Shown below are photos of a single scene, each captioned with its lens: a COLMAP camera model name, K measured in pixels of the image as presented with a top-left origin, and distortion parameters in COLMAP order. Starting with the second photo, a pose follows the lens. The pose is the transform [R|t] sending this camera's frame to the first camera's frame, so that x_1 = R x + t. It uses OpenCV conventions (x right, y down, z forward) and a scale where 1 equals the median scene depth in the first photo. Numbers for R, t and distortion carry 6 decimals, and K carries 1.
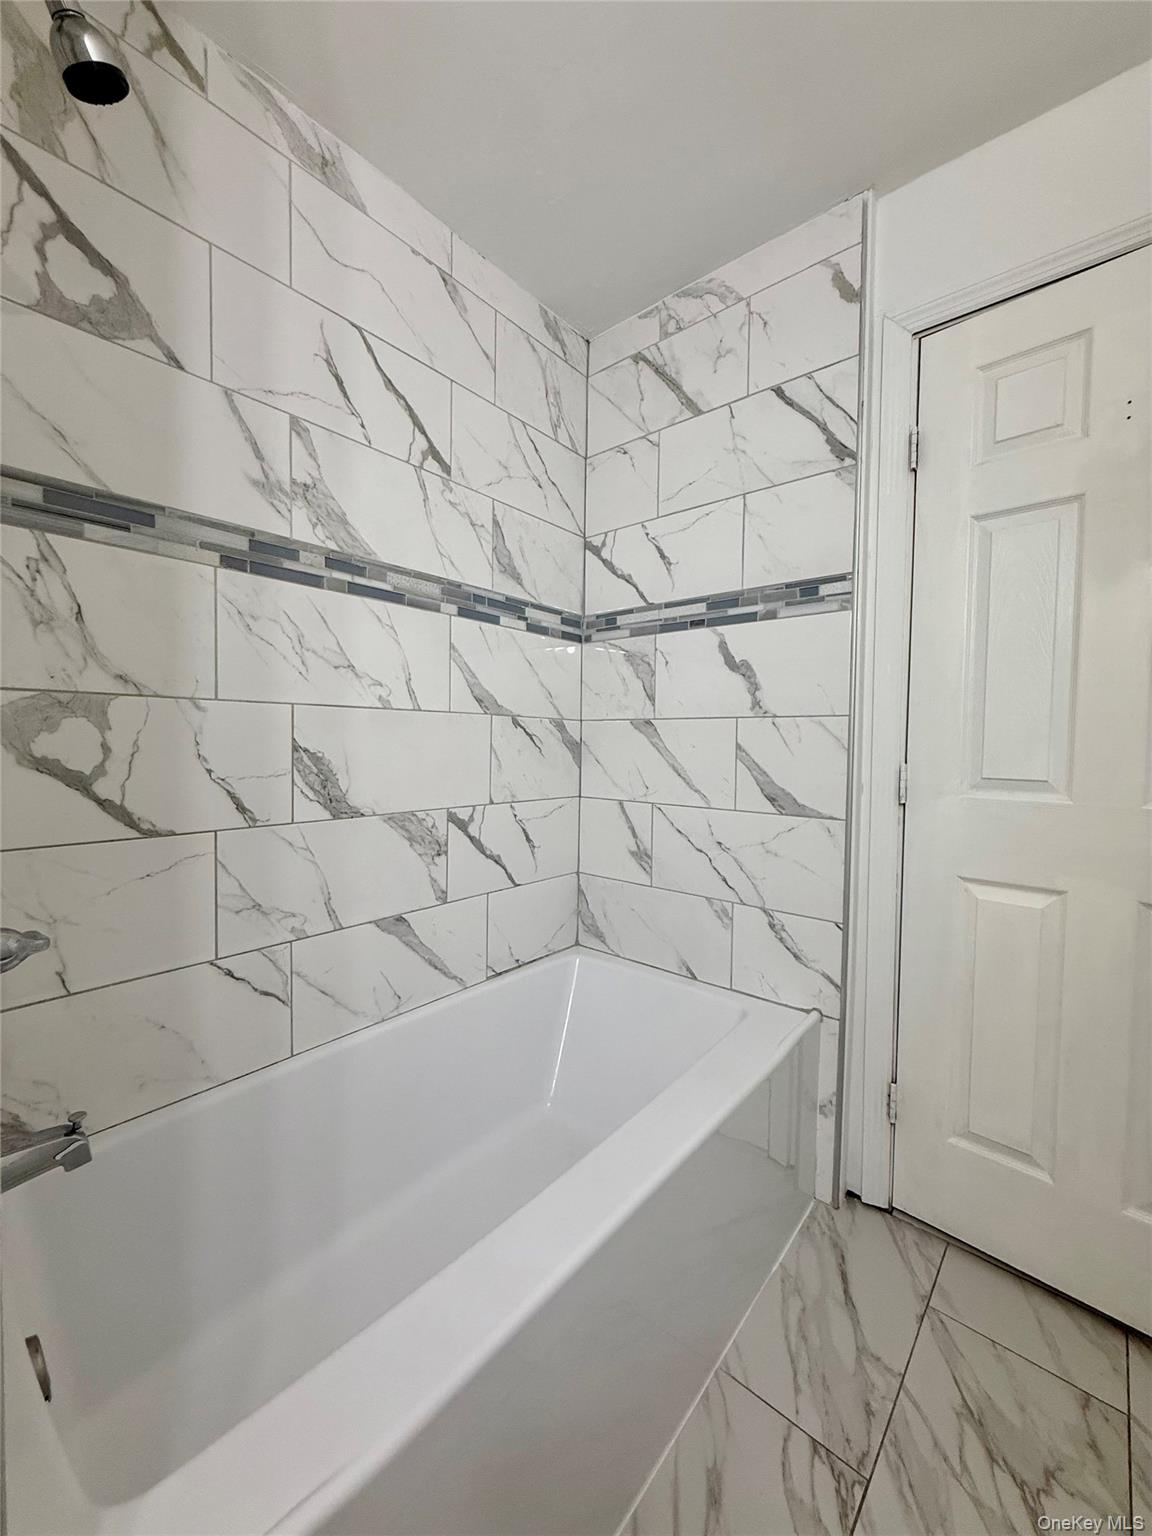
lens RADIAL K [[613.4, 0, 575.6], [0, 613.4, 764.0], [0, 0, 1]] dist [-0.003612, 0.000193]
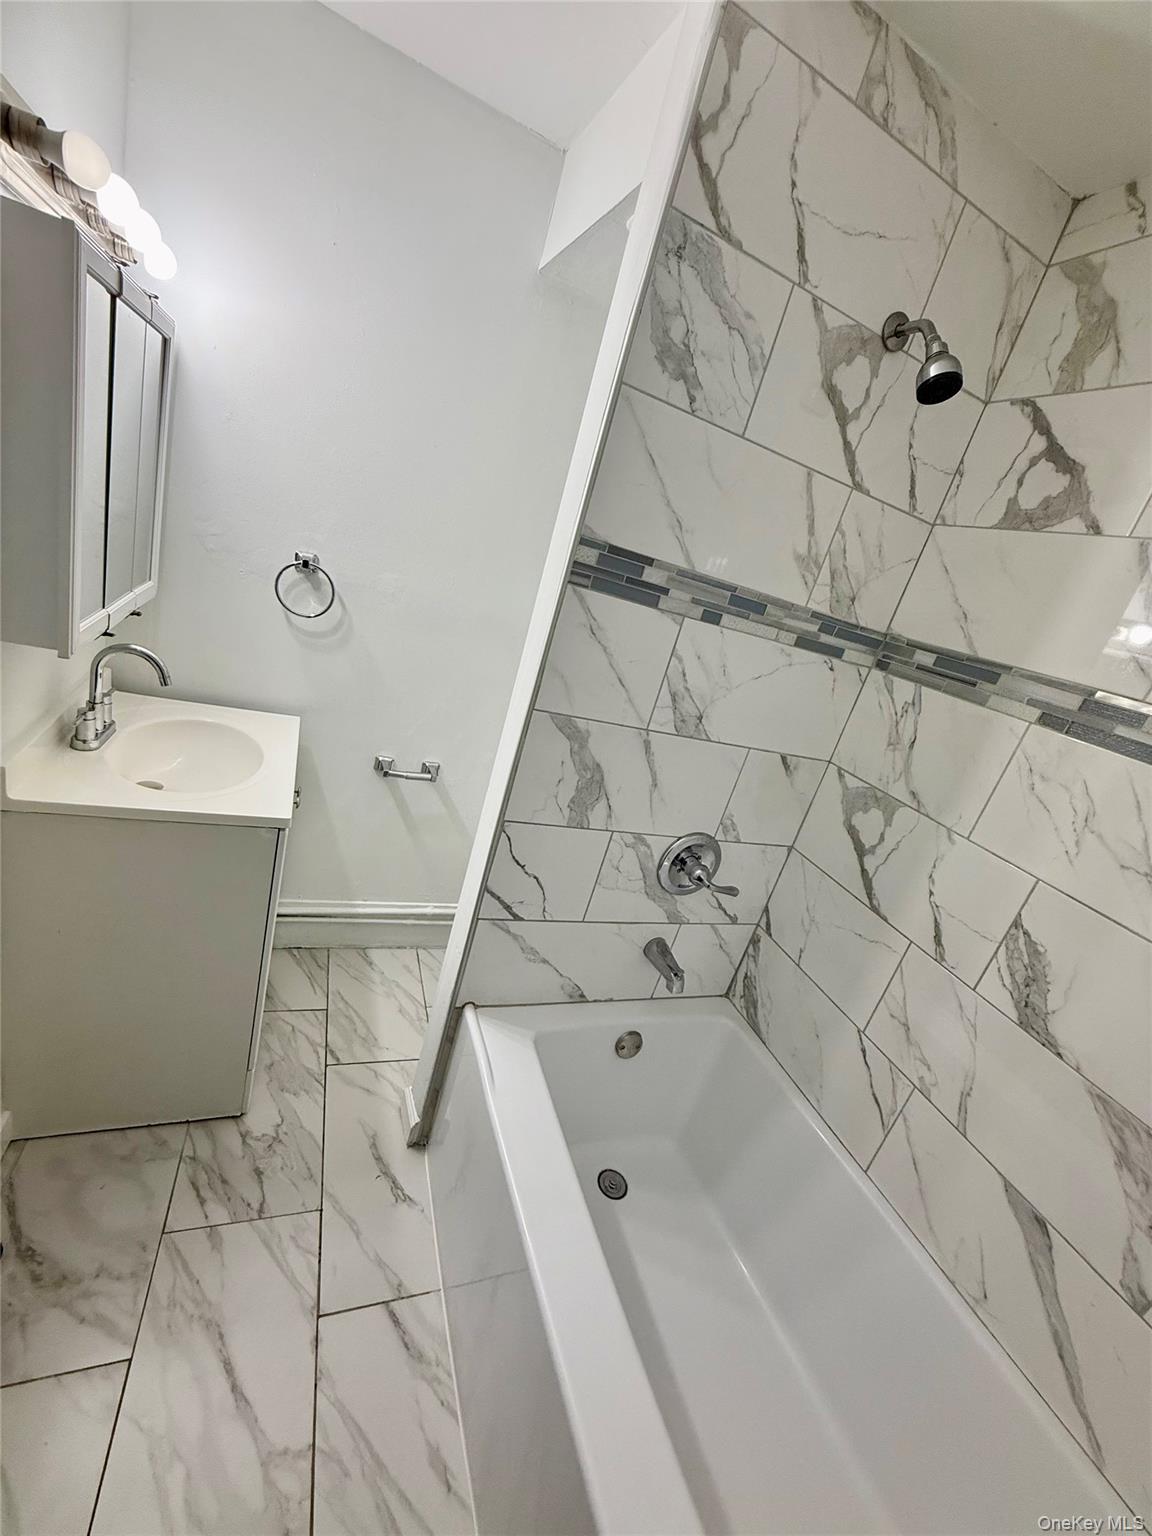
lens RADIAL K [[613.4, 0, 577.6], [0, 613.4, 763.8], [0, 0, 1]] dist [-0.003612, 0.000193]
pose [[-0.461250, 0.139984, -0.876158, 0.659532], [-0.313370, 0.898135, 0.308468, -0.354077], [0.830089, 0.416842, -0.370398, 0.822271]]
